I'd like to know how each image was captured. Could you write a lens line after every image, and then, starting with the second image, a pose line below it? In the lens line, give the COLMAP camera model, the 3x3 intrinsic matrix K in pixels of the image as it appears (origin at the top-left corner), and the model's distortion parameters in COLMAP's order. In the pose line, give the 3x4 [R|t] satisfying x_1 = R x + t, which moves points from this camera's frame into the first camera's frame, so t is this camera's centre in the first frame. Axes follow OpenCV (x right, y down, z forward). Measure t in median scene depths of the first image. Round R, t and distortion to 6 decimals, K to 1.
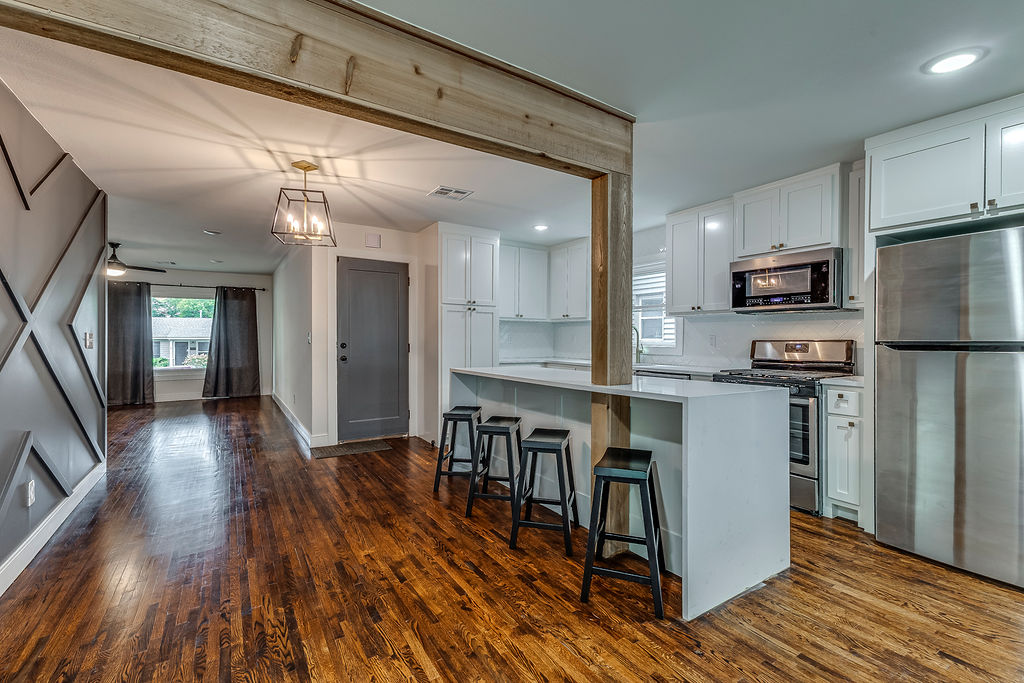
lens RADIAL K [[443.3, 0, 514.9], [0, 443.3, 339.2], [0, 0, 1]] dist [0.019919, -0.005283]
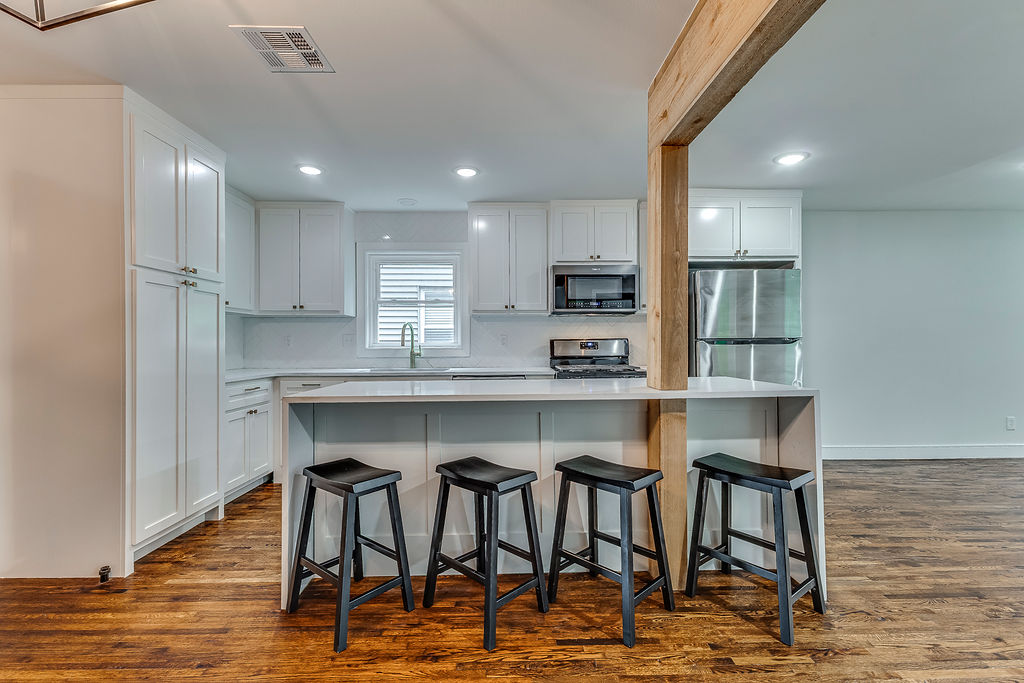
lens RADIAL K [[443.3, 0, 515.1], [0, 443.3, 340.1], [0, 0, 1]] dist [0.019919, -0.005283]
pose [[0.531444, -0.006043, 0.847072, -0.525484], [0.008290, 0.999964, 0.001933, 0.001731], [-0.847053, 0.005995, 0.531475, 0.612106]]
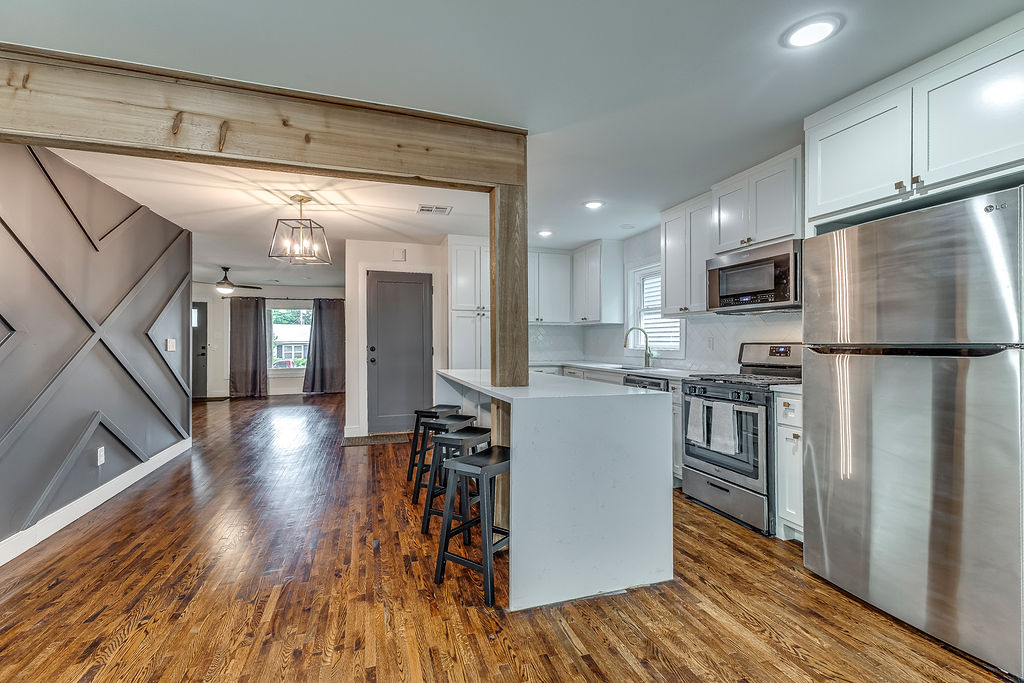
lens RADIAL K [[443.3, 0, 514.9], [0, 443.3, 339.2], [0, 0, 1]] dist [0.019919, -0.005283]
pose [[0.967394, -0.006490, -0.253194, 0.385292], [0.004832, 0.999963, -0.007169, -0.000656], [0.253231, 0.005712, 0.967389, -0.008638]]
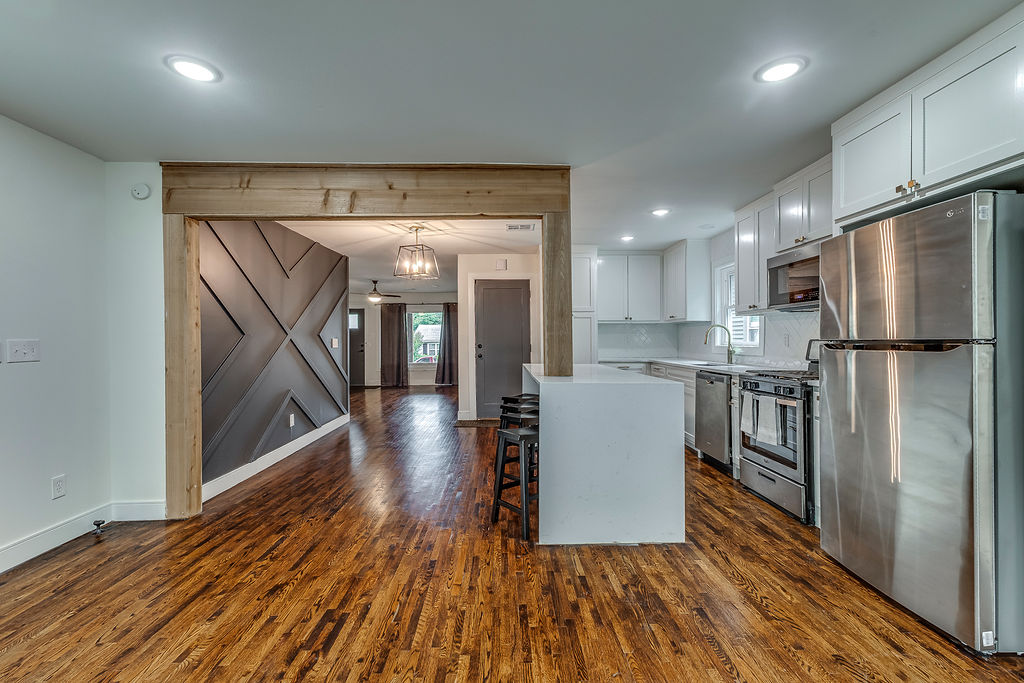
lens RADIAL K [[443.3, 0, 514.8], [0, 443.3, 338.7], [0, 0, 1]] dist [0.019919, -0.005283]
pose [[0.853240, -0.010899, -0.521404, 0.606854], [0.009456, 0.999941, -0.005428, 0.000495], [0.521432, -0.000299, 0.853293, -0.124049]]
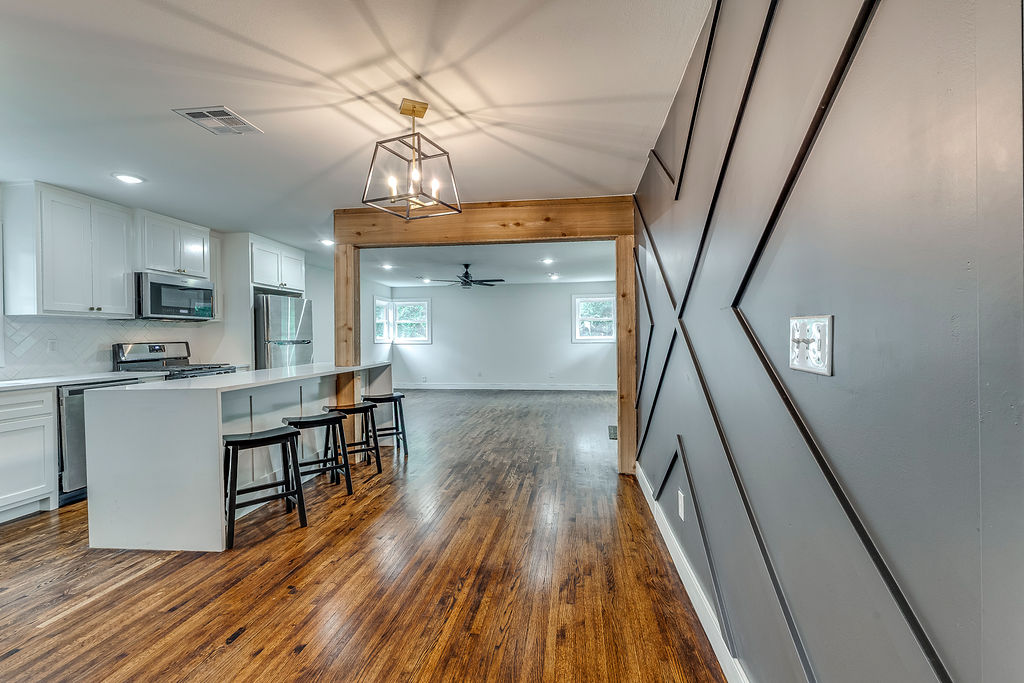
lens RADIAL K [[443.3, 0, 512.5], [0, 443.3, 339.2], [0, 0, 1]] dist [0.019919, -0.005283]
pose [[-0.753294, 0.002426, 0.657679, -1.083866], [0.012060, 0.999876, 0.010125, -0.008622], [-0.657573, 0.015559, -0.753230, 1.459113]]
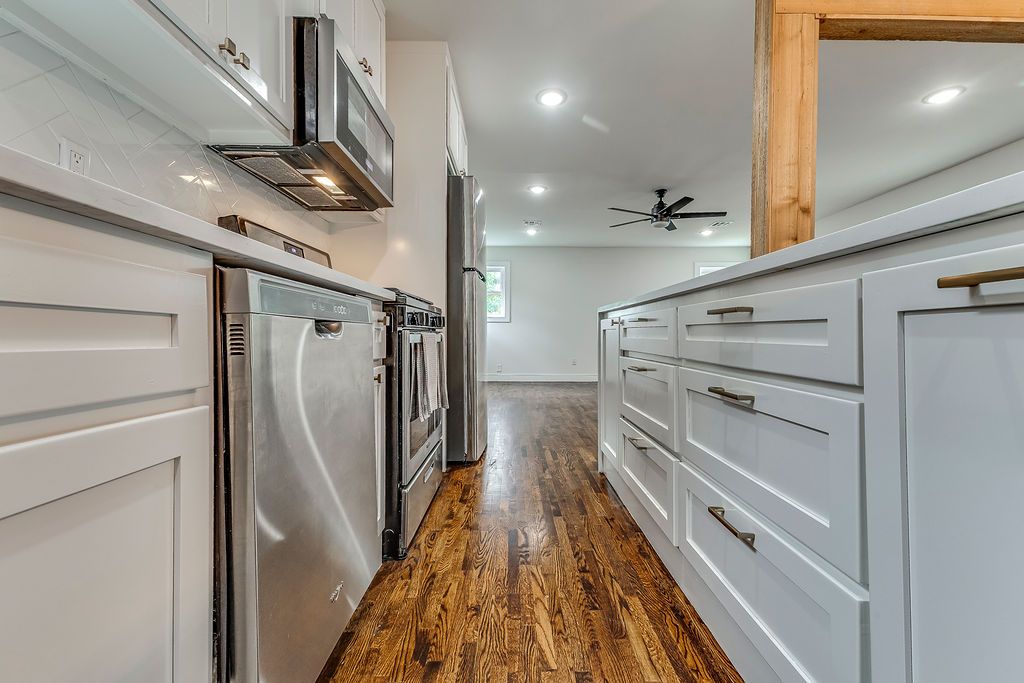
lens RADIAL K [[443.3, 0, 513.4], [0, 443.3, 338.8], [0, 0, 1]] dist [0.019919, -0.005283]
pose [[-0.840110, -0.007690, 0.542361, 0.145936], [-0.005497, 0.999969, 0.005664, 0.131441], [-0.542387, 0.001777, -0.840127, 1.470064]]
